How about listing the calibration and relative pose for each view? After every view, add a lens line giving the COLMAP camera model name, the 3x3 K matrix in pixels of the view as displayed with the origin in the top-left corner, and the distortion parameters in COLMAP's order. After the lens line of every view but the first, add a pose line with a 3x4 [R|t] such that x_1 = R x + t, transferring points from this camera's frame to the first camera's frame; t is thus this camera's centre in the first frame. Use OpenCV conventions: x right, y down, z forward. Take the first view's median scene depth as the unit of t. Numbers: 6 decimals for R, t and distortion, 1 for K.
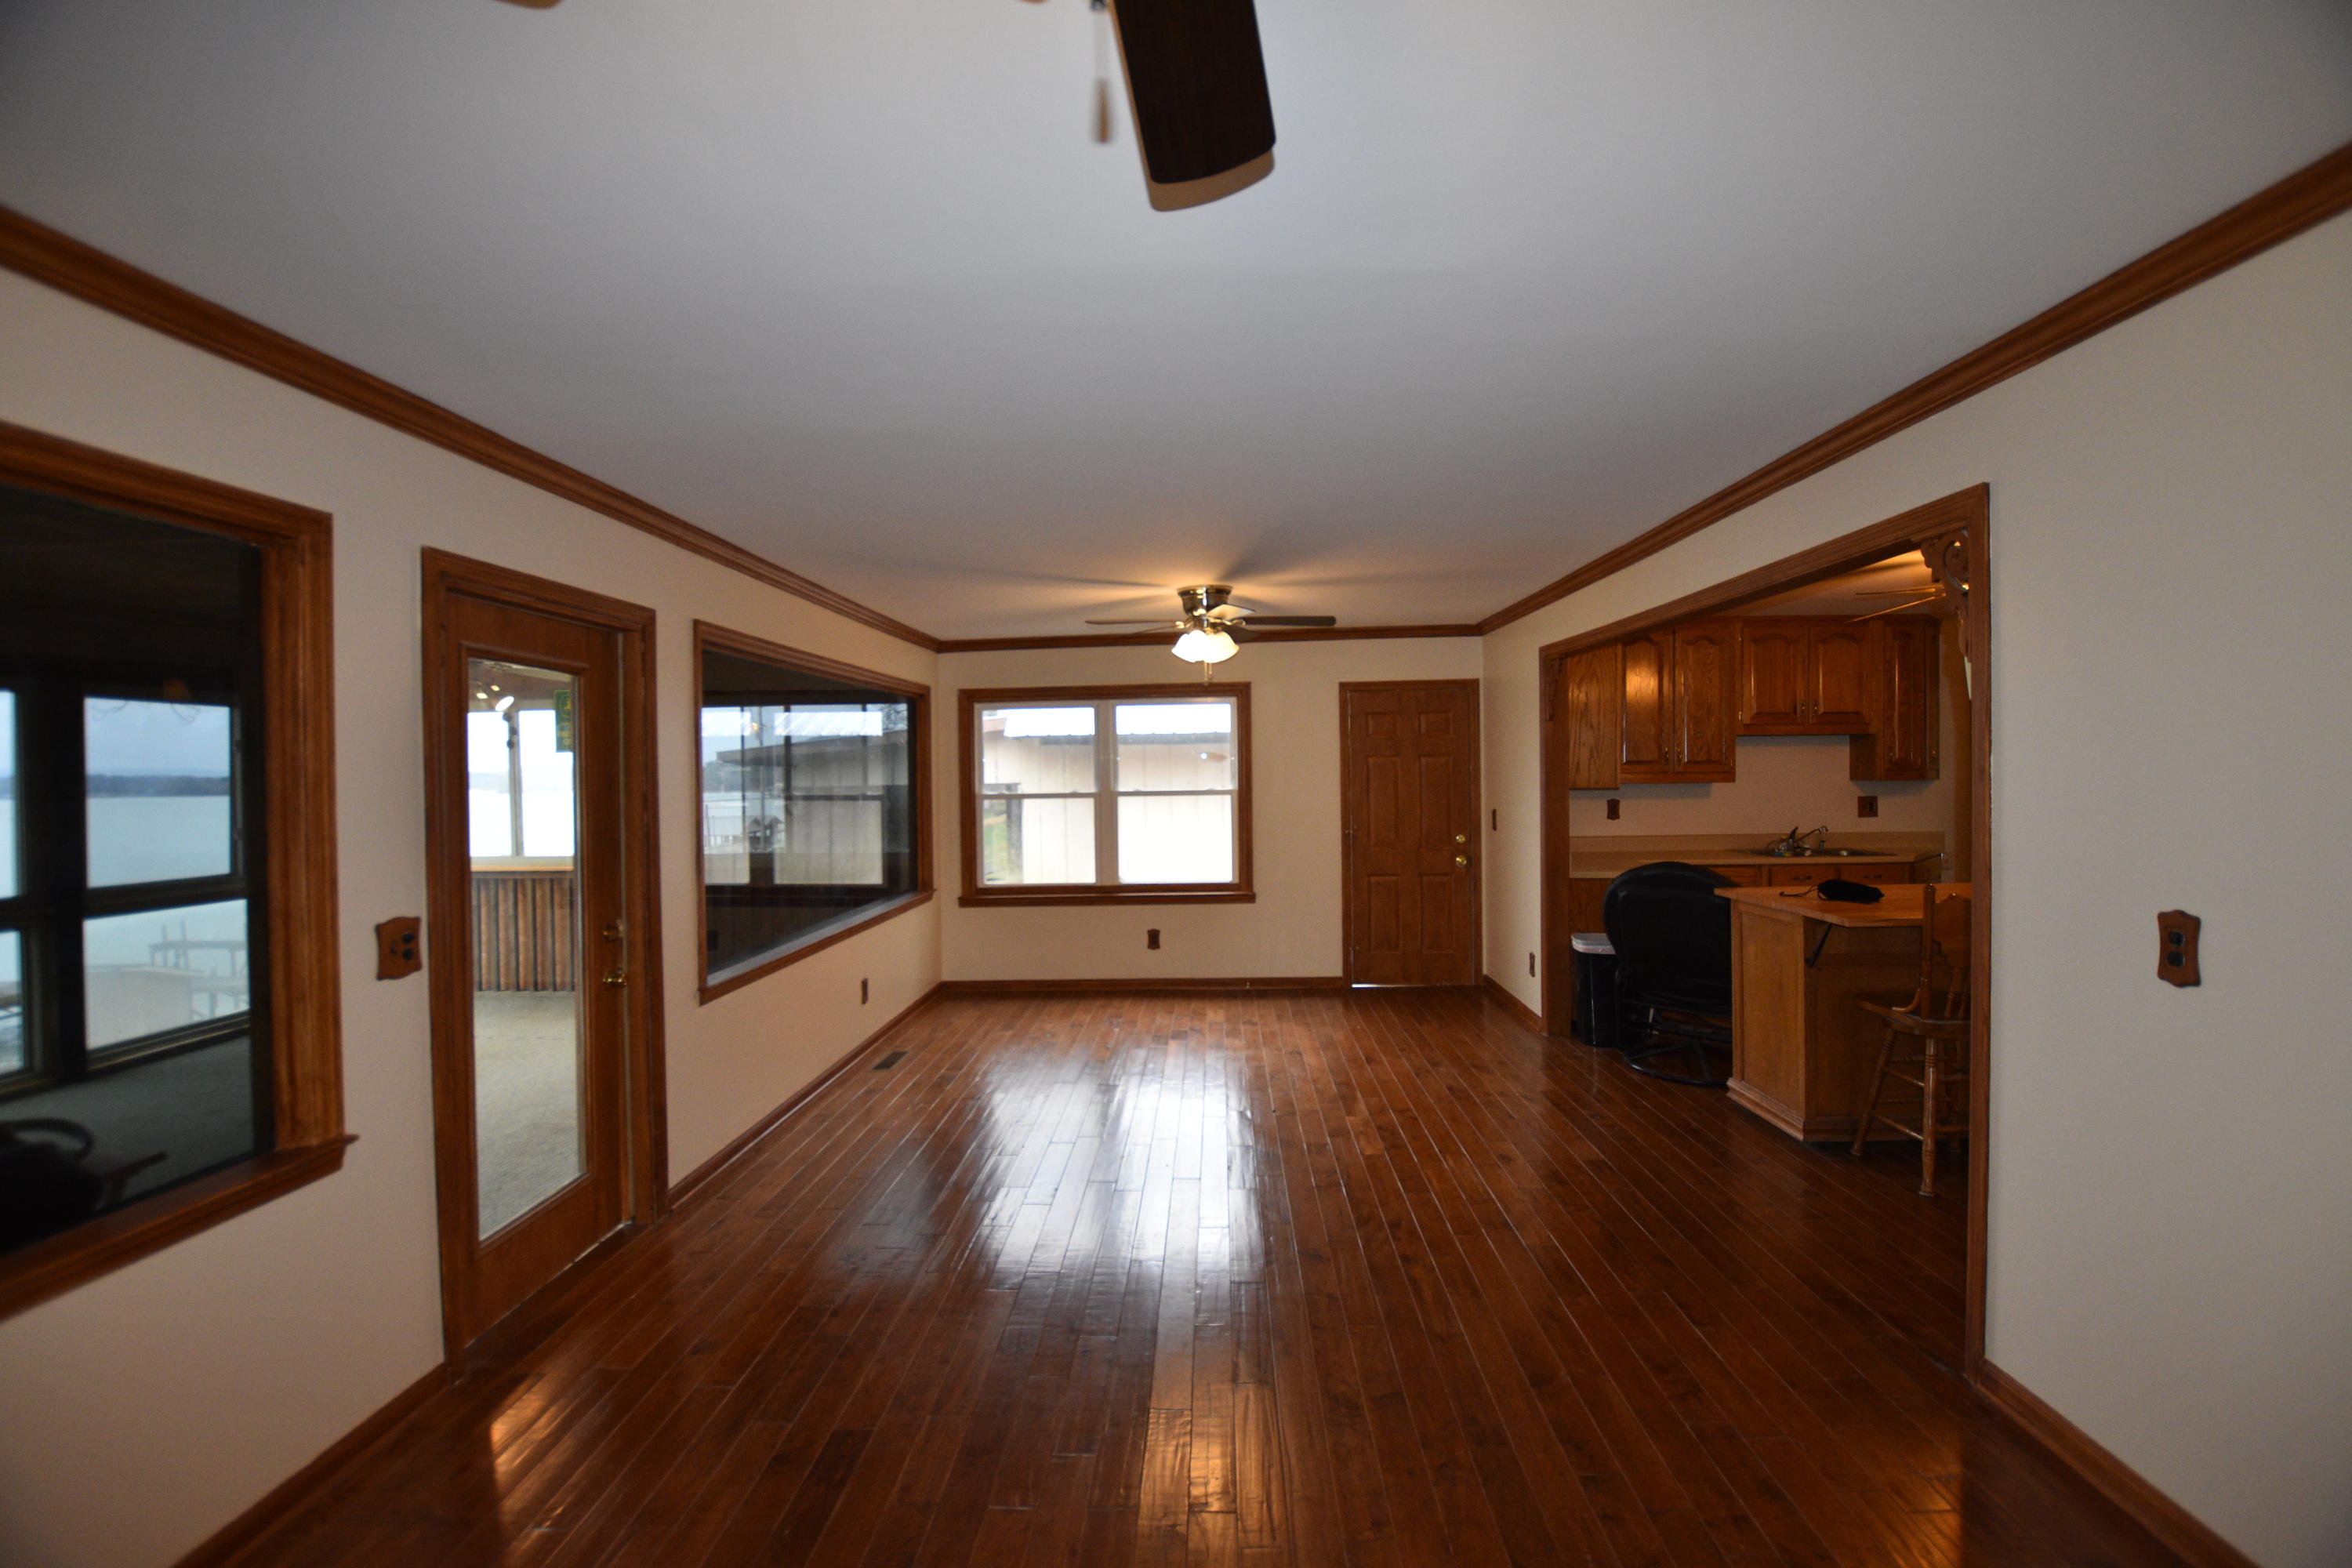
lens RADIAL K [[1029.9, 0, 1176.7], [0, 1029.9, 778.1], [0, 0, 1]] dist [-0.033991, 0.000059]
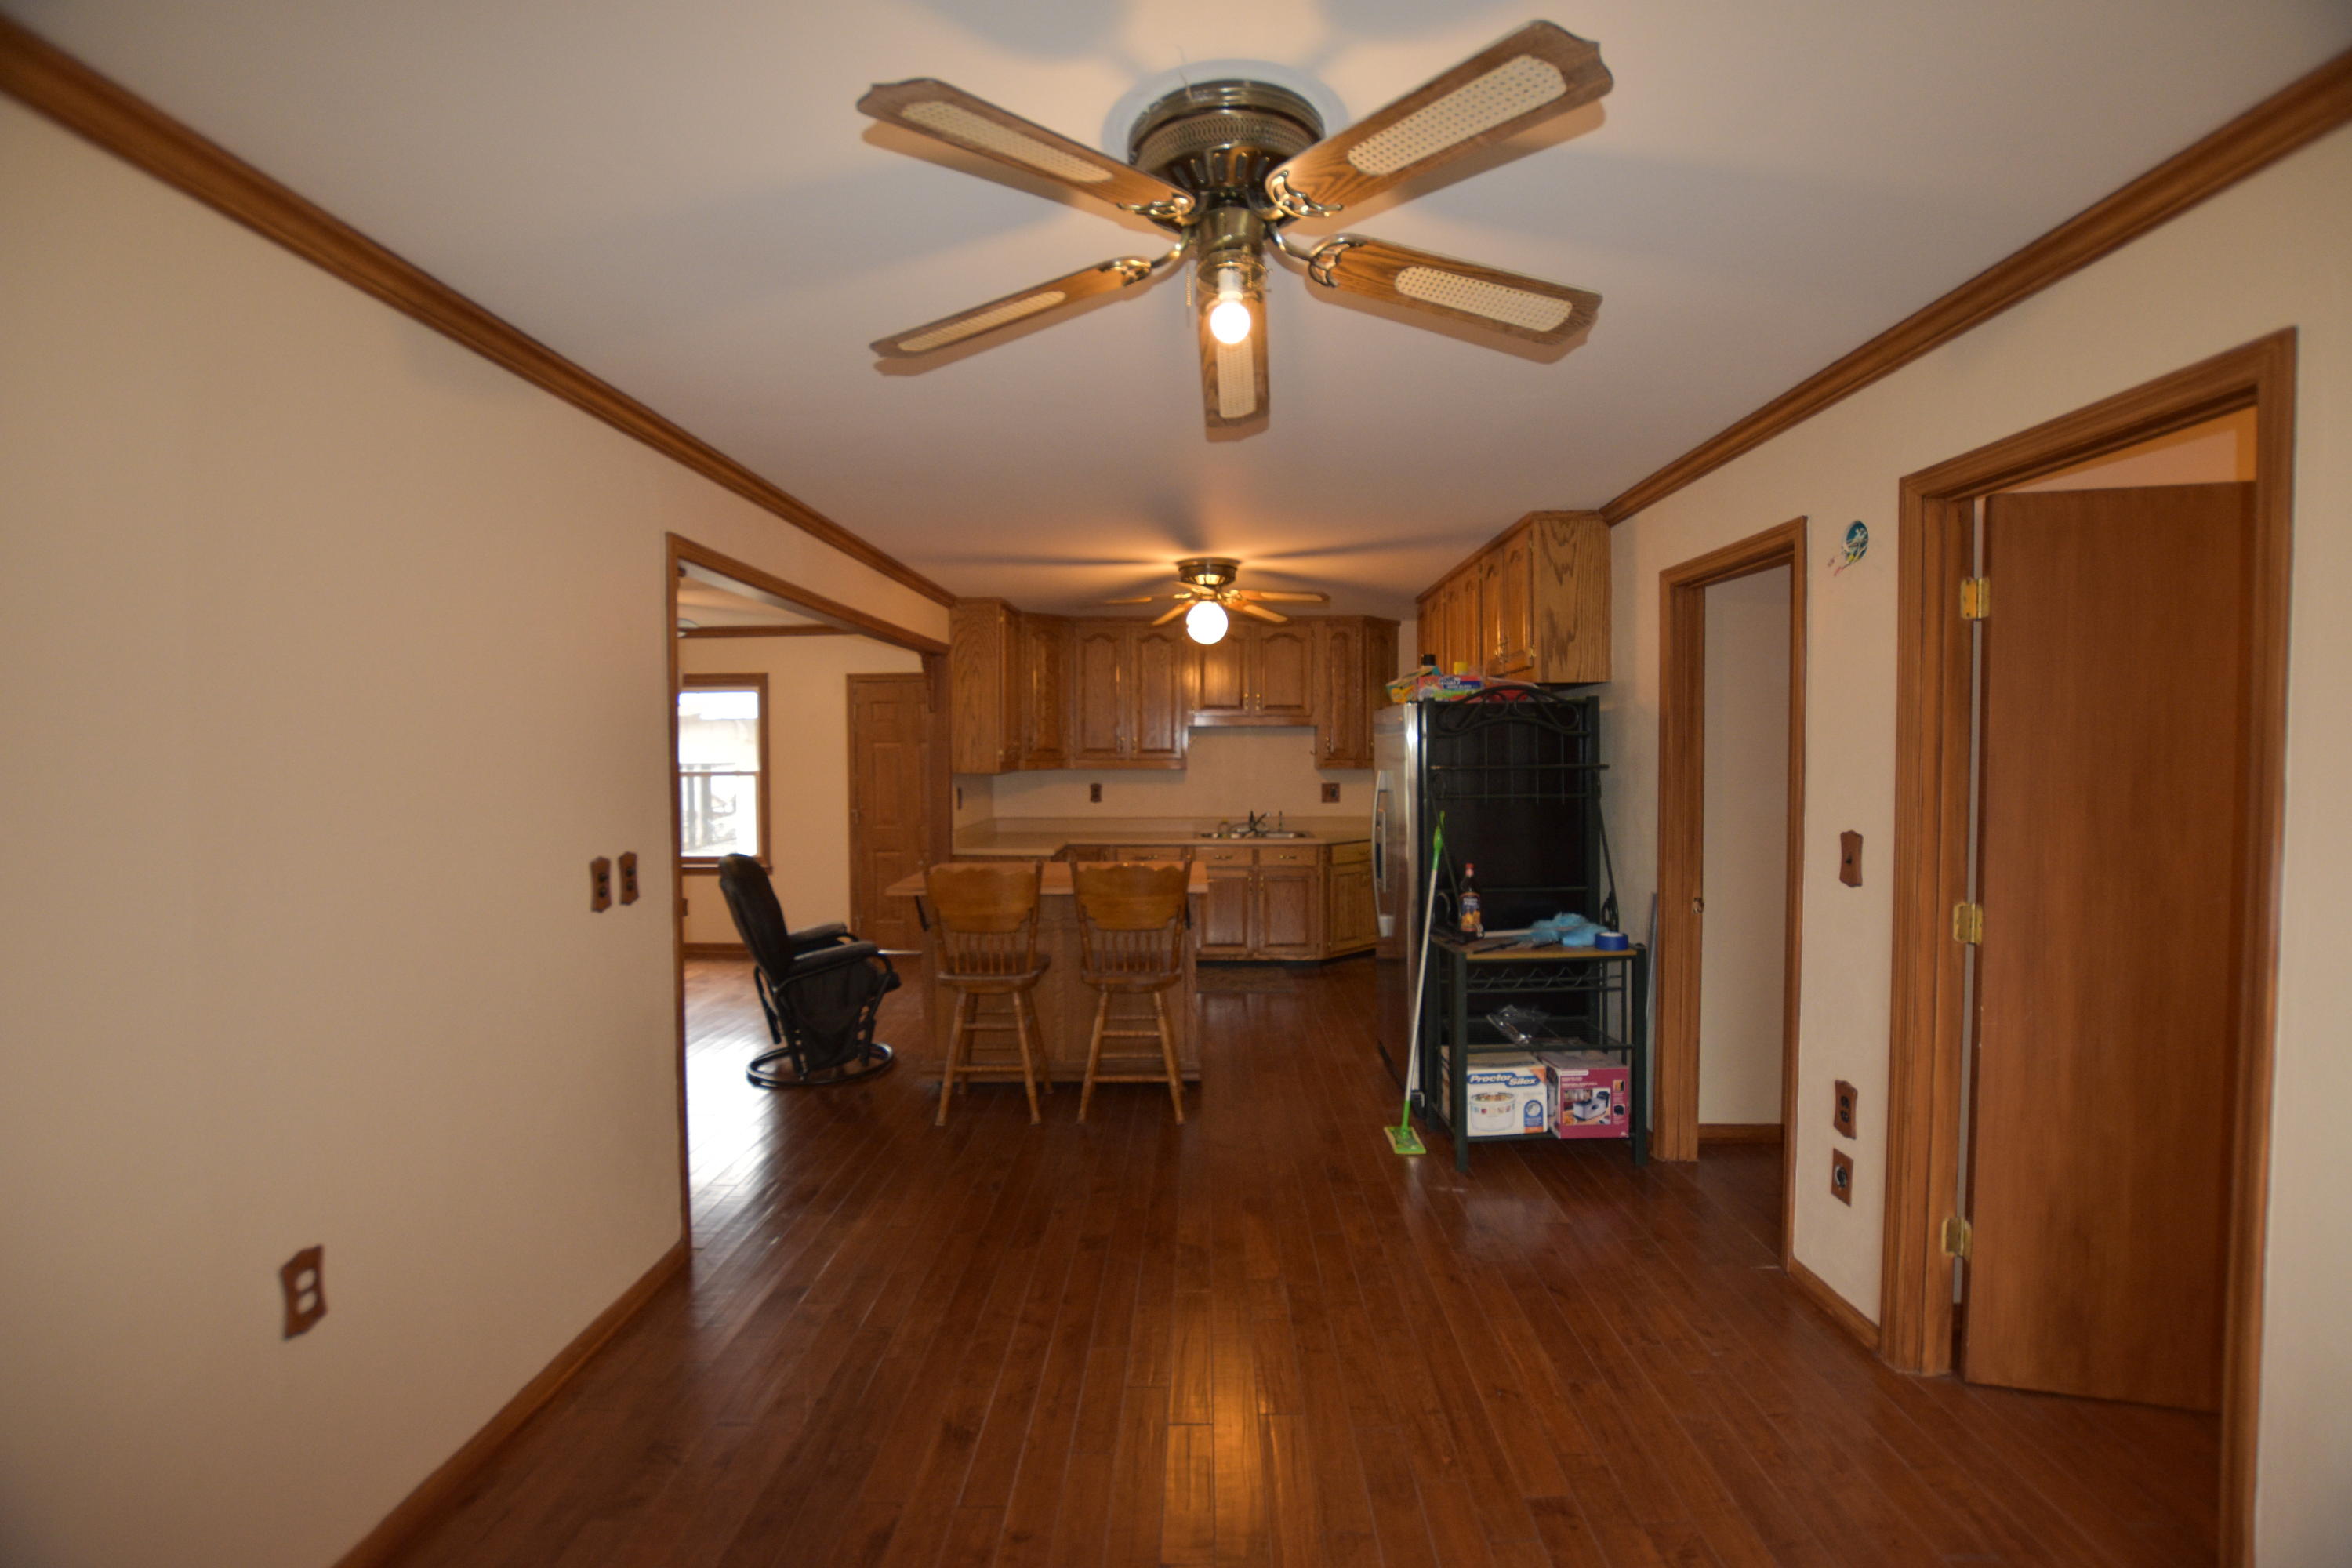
lens RADIAL K [[1029.9, 0, 1176.7], [0, 1029.9, 778.1], [0, 0, 1]] dist [-0.033991, 0.000059]
pose [[0.999849, 0.010132, 0.014143, 0.521028], [-0.010419, 0.999738, 0.020380, -0.008786], [-0.013932, -0.020524, 0.999692, -0.100560]]
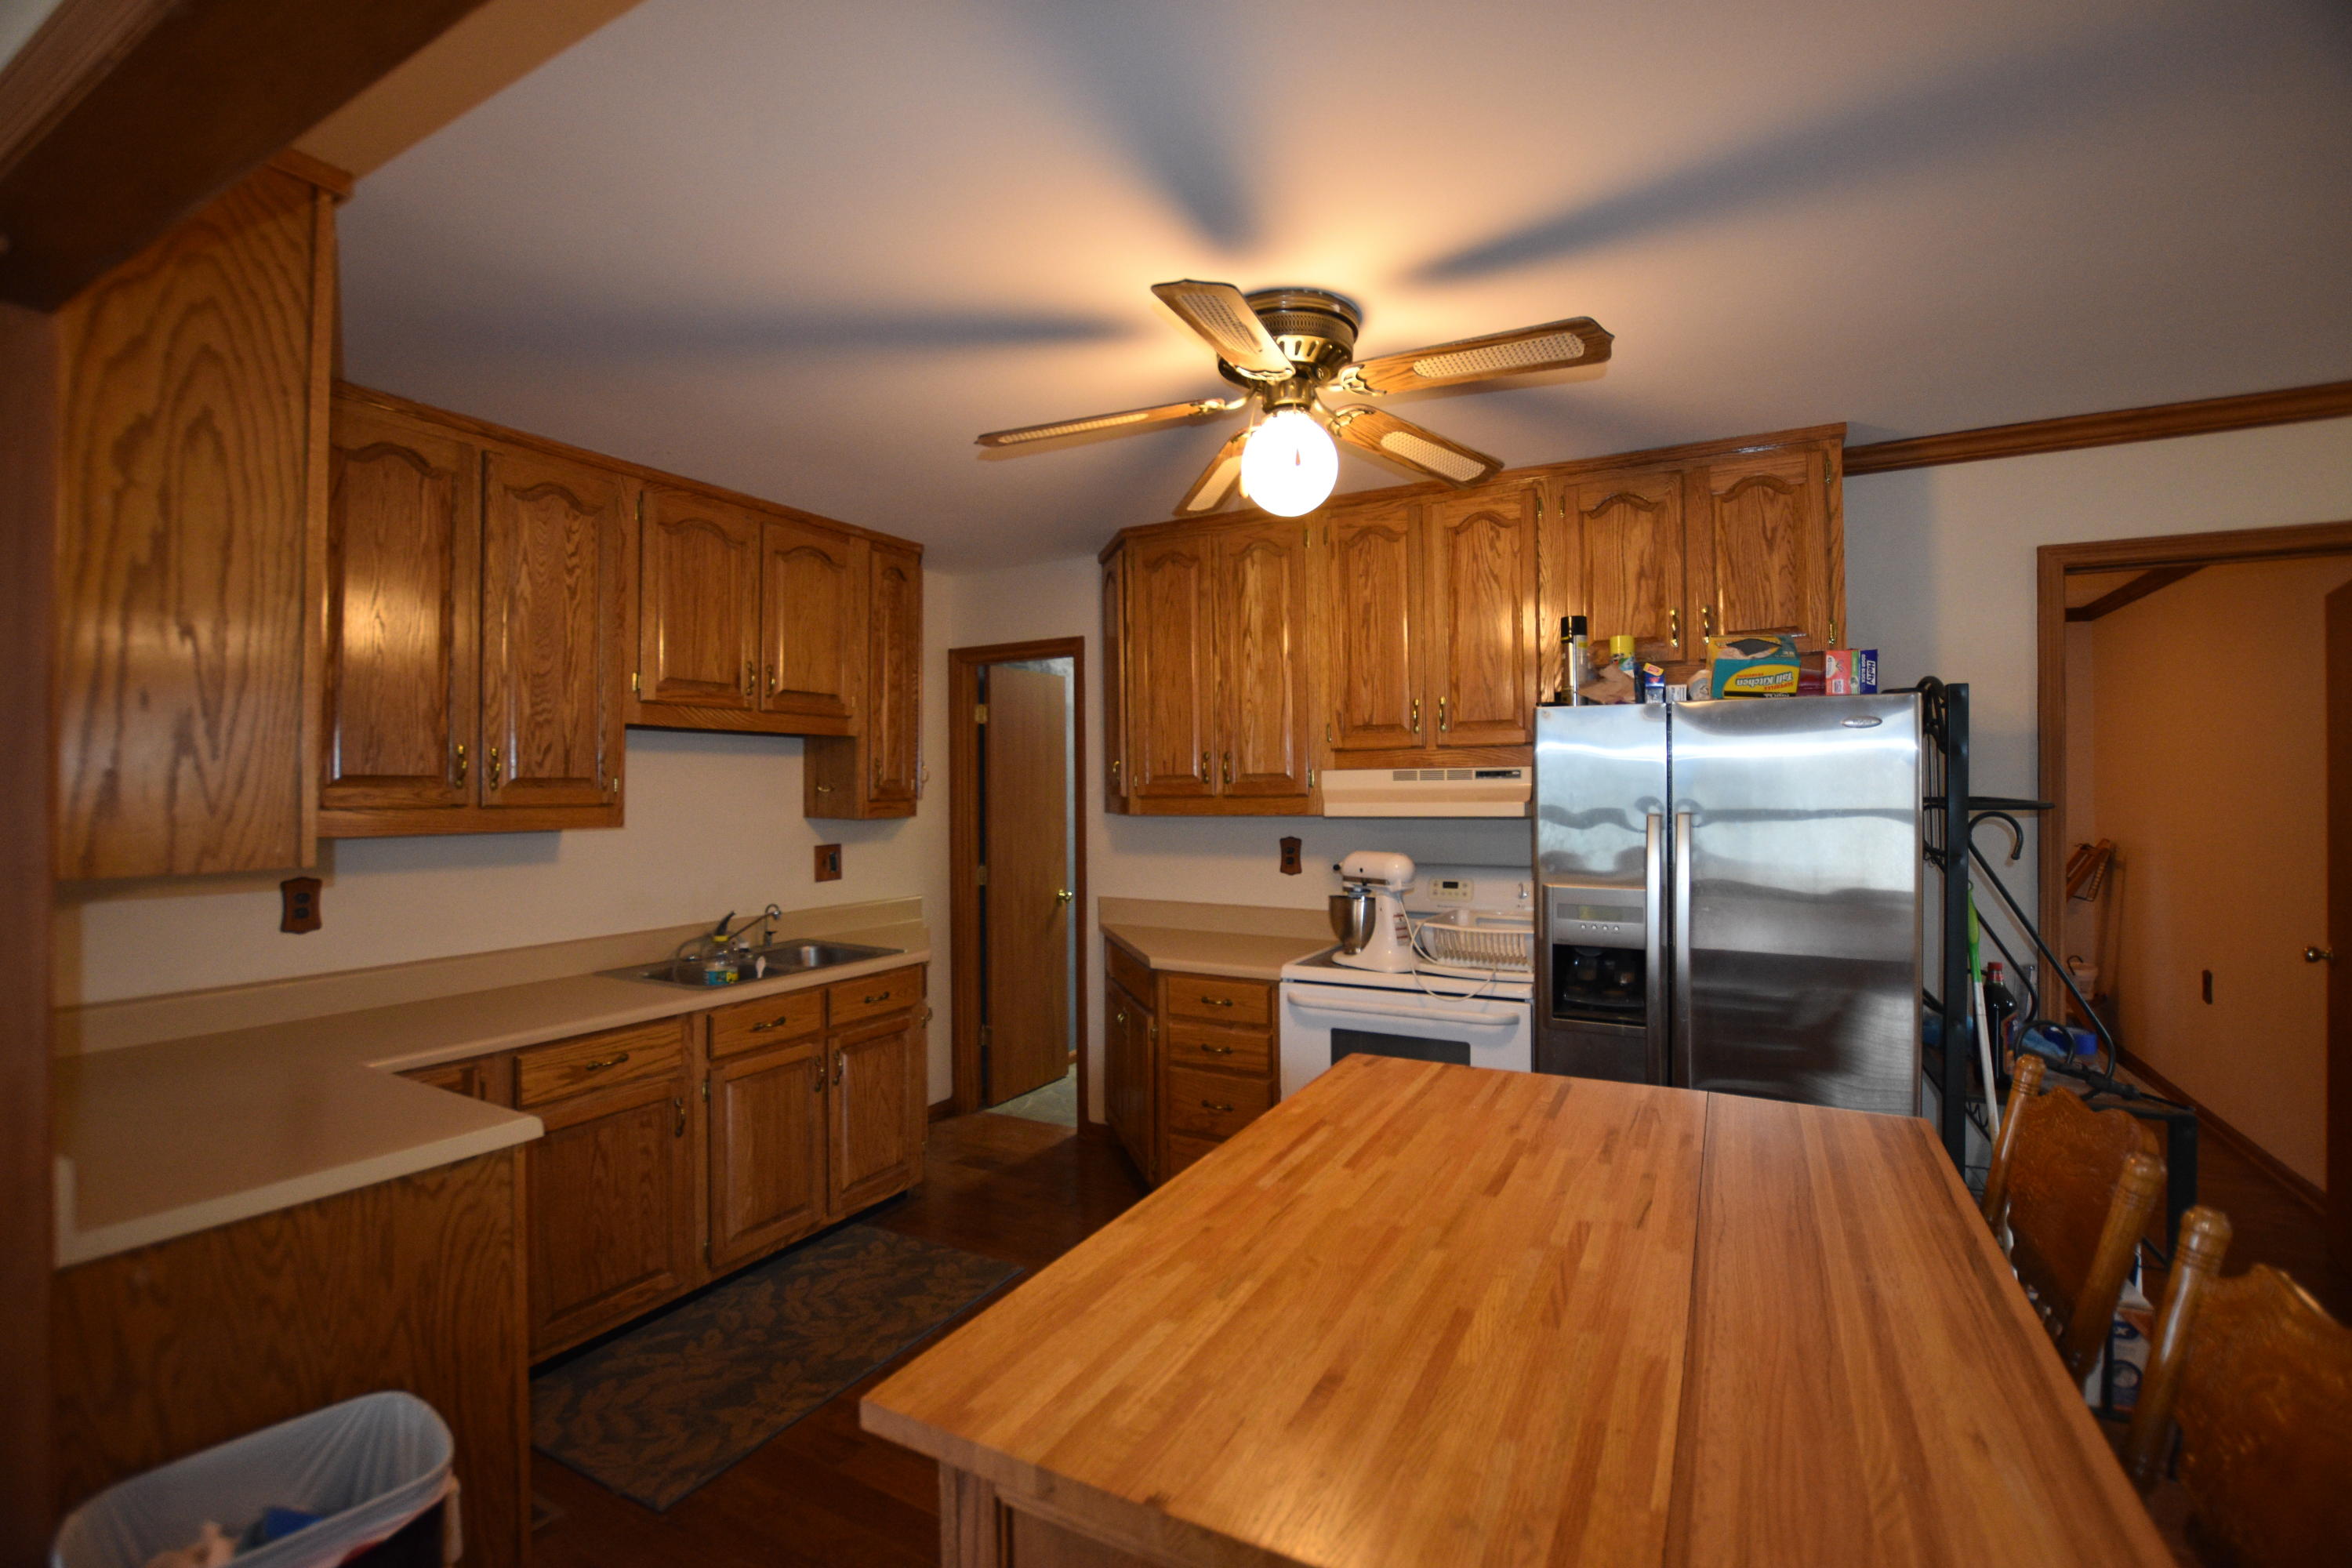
lens RADIAL K [[1029.9, 0, 1176.7], [0, 1029.9, 778.1], [0, 0, 1]] dist [-0.033991, 0.000059]
pose [[0.453194, 0.017780, 0.891235, 0.255726], [0.006048, 0.999717, -0.023020, -0.005847], [-0.891391, 0.015823, 0.452958, 0.574908]]
